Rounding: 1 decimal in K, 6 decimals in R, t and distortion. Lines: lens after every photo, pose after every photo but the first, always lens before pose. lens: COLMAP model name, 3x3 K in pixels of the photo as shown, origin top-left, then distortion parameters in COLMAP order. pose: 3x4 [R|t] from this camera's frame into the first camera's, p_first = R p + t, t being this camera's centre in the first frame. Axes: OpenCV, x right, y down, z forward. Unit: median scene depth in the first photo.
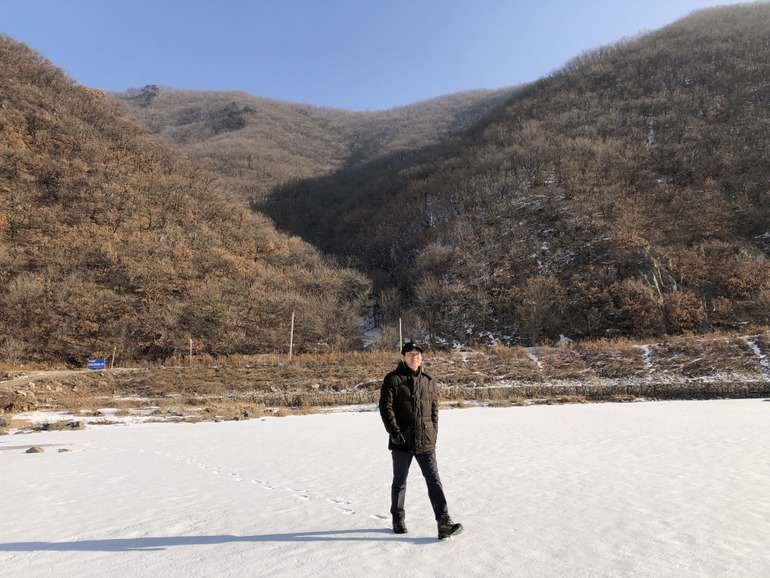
lens RADIAL K [[631.6, 0, 383.2], [0, 631.6, 290.7], [0, 0, 1]] dist [0.005339, 0.003222]
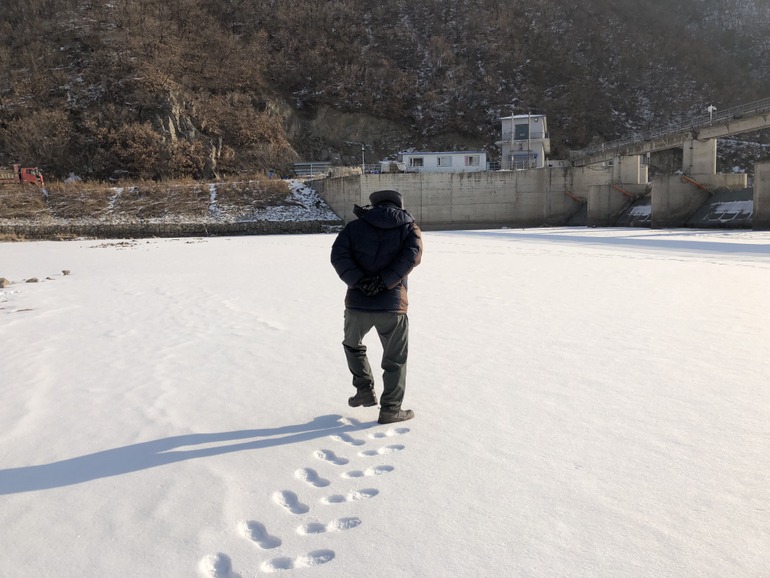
lens RADIAL K [[631.6, 0, 385.2], [0, 631.6, 285.4], [0, 0, 1]] dist [0.005339, 0.003222]
pose [[0.870336, -0.035819, 0.491153, 0.294030], [-0.088988, 0.969494, 0.228393, -0.042744], [-0.484351, -0.242485, 0.840598, -0.183719]]
